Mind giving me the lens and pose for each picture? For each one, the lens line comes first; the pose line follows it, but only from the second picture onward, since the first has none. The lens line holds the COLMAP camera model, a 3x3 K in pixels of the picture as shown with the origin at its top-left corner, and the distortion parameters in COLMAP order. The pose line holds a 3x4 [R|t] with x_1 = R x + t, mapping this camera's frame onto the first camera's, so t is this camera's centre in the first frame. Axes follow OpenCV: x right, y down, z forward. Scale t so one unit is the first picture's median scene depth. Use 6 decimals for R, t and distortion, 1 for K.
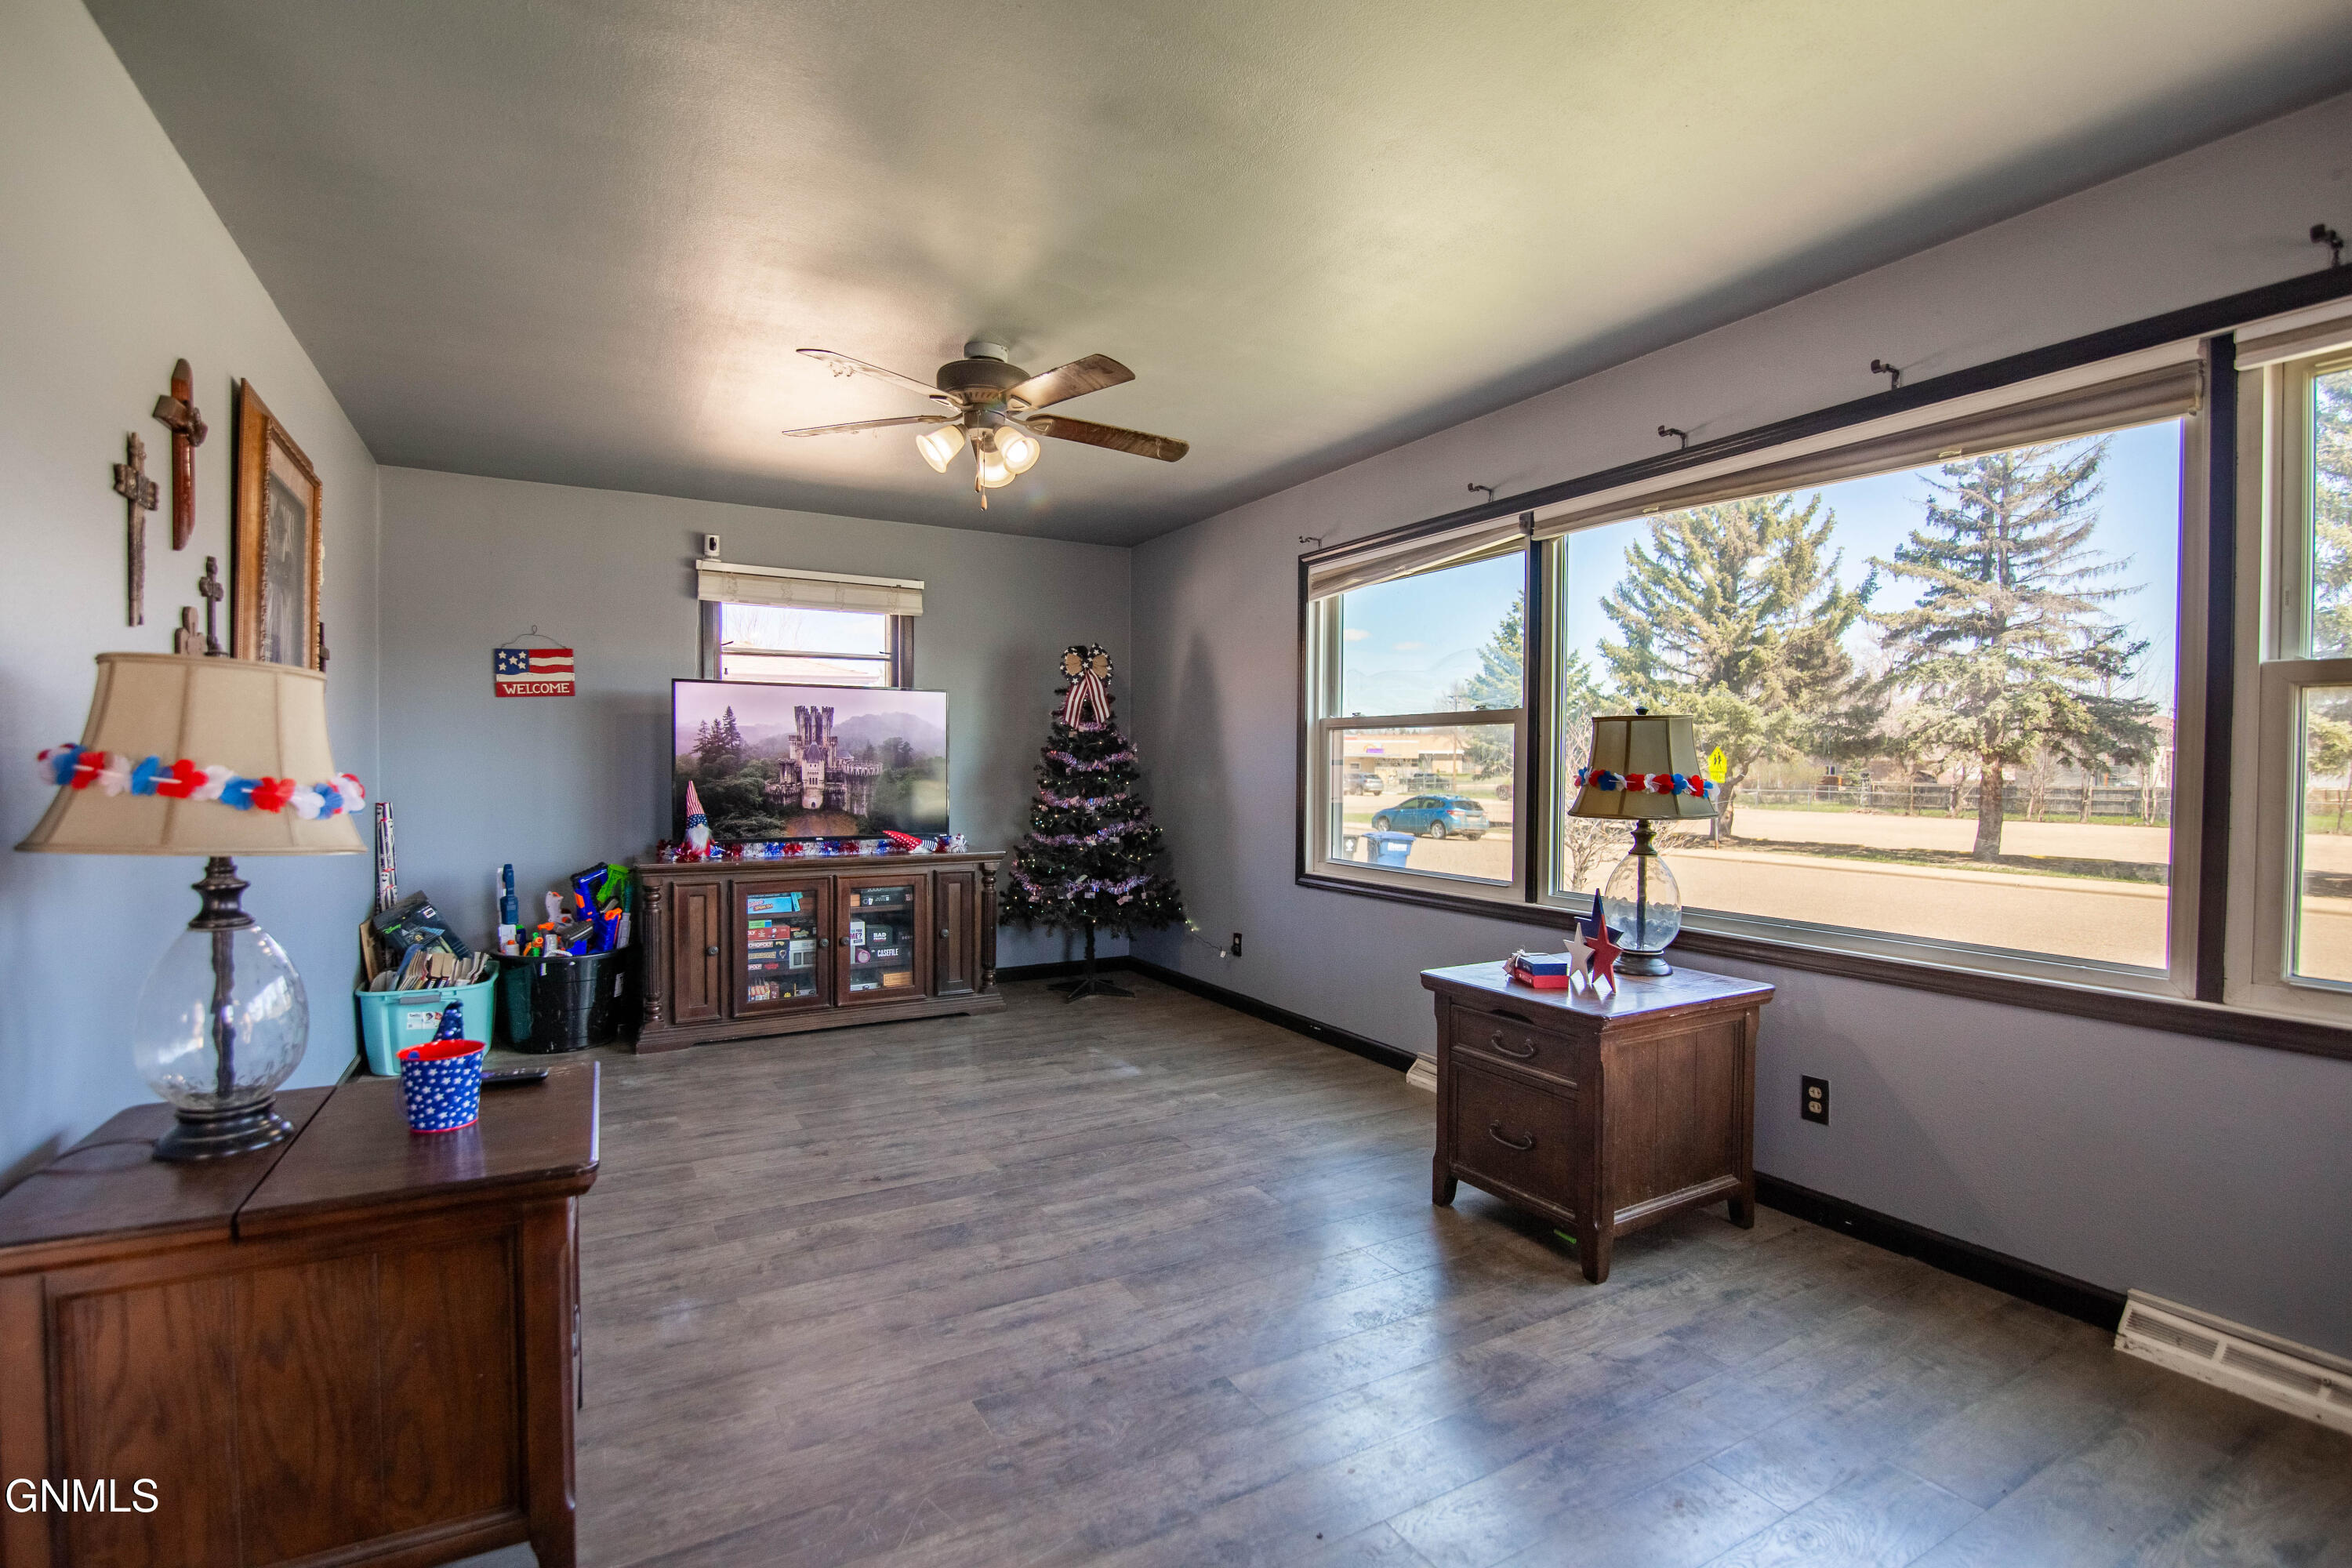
lens RADIAL K [[1086.7, 0, 1182.3], [0, 1086.7, 790.4], [0, 0, 1]] dist [-0.019911, 0.001677]
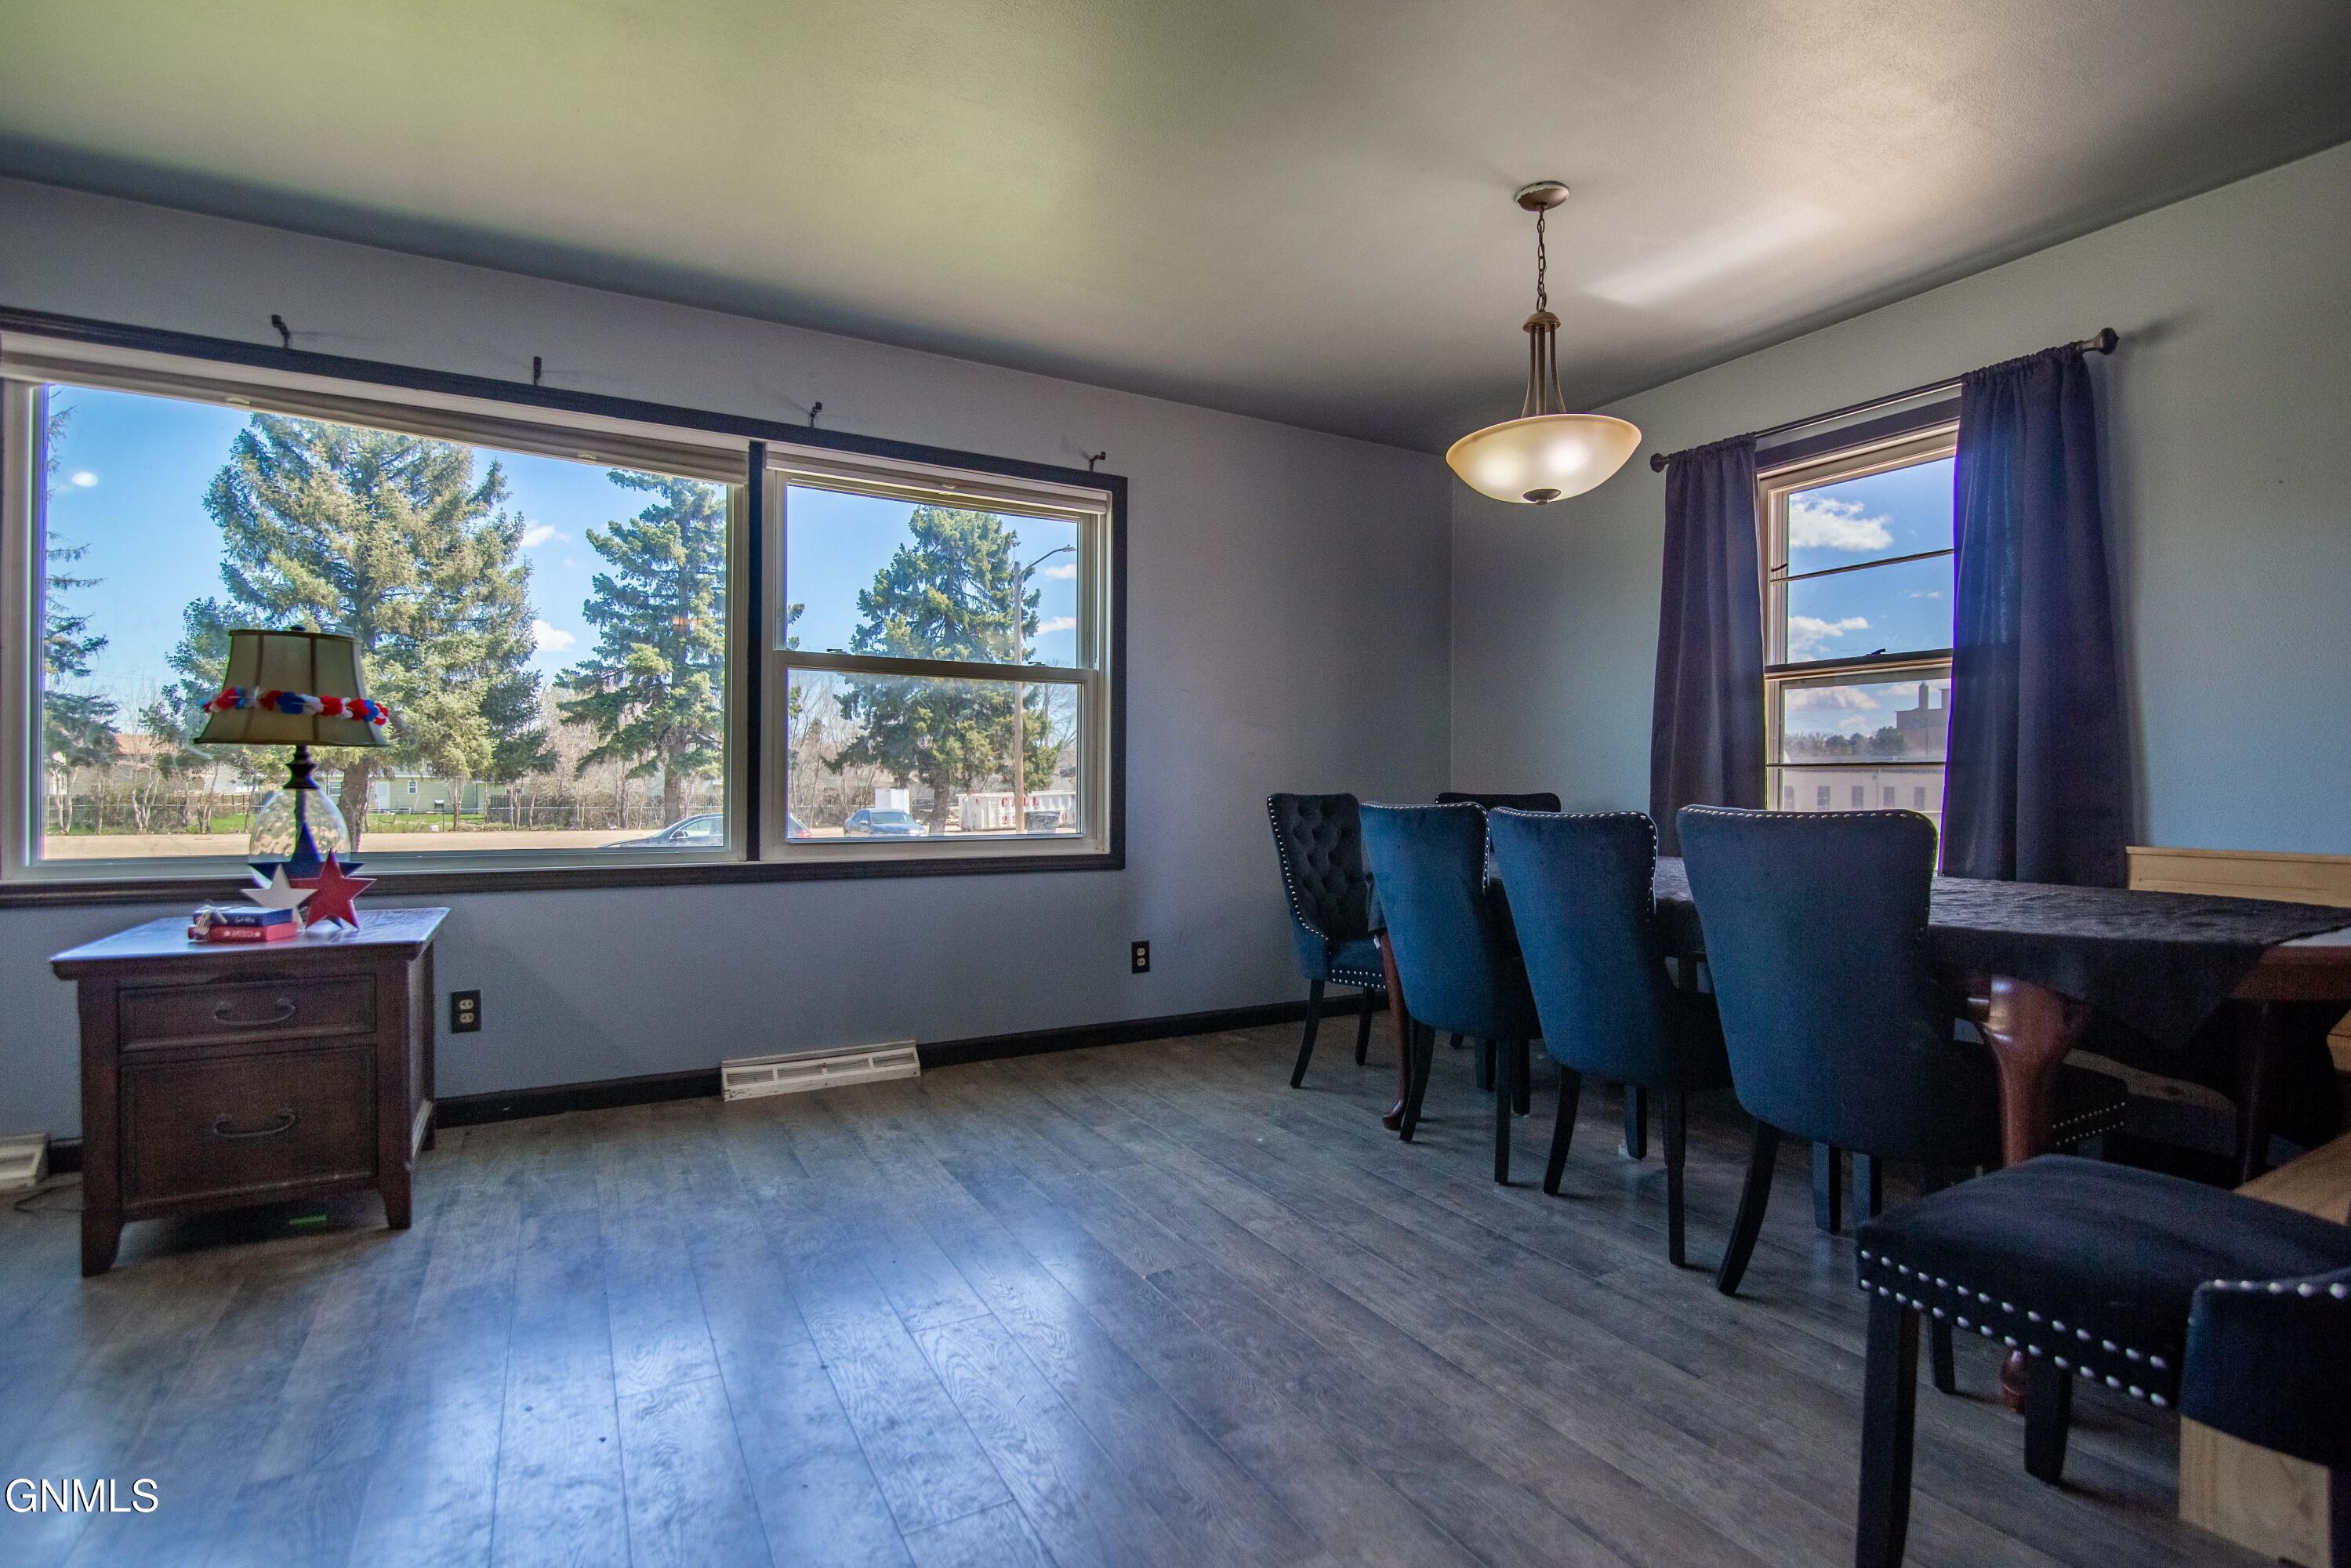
lens RADIAL K [[1086.3, 0, 1170.1], [0, 1086.3, 788.9], [0, 0, 1]] dist [-0.019911, 0.001677]
pose [[0.005705, -0.007442, 0.999956, -0.491053], [0.019145, 0.999790, 0.007331, 0.070982], [-0.999800, 0.019103, 0.005846, 0.287528]]
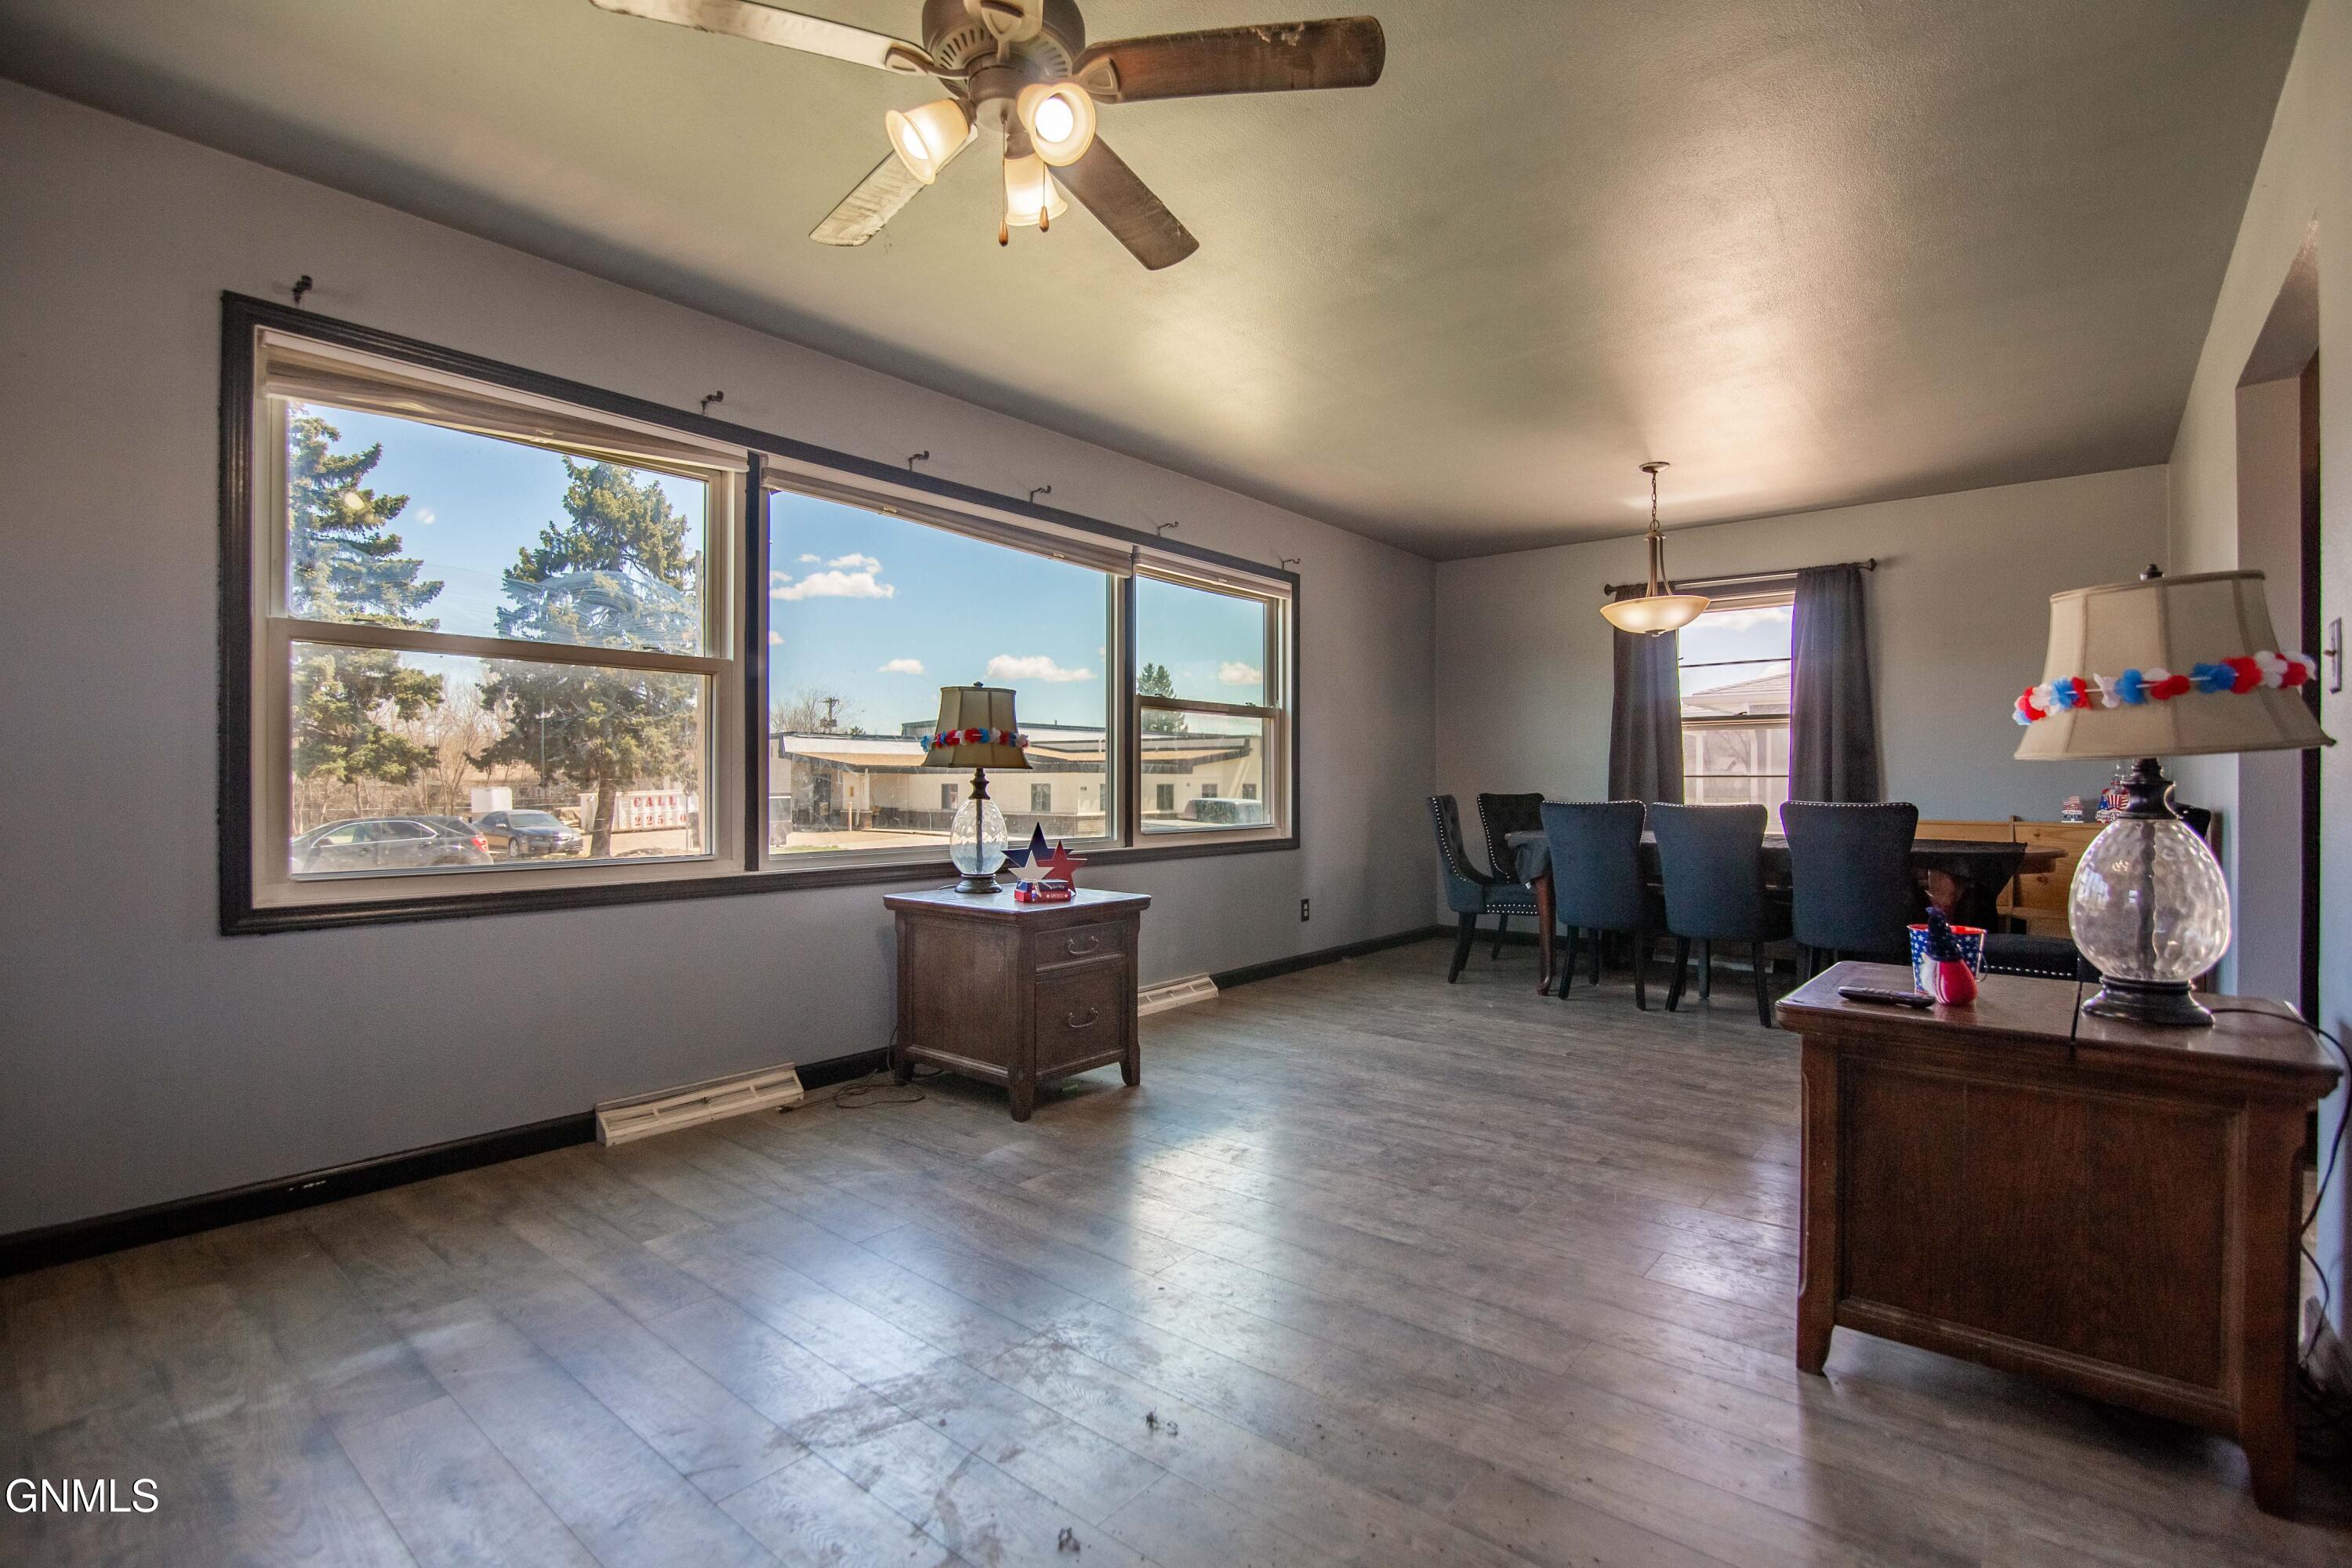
lens RADIAL K [[1086.7, 0, 1165.6], [0, 1086.7, 778.3], [0, 0, 1]] dist [-0.019911, 0.001677]
pose [[-0.347715, -0.000831, 0.937600, -0.892816], [0.019769, 0.999771, 0.008218, 0.031883], [-0.937392, 0.021393, -0.347619, 1.315329]]
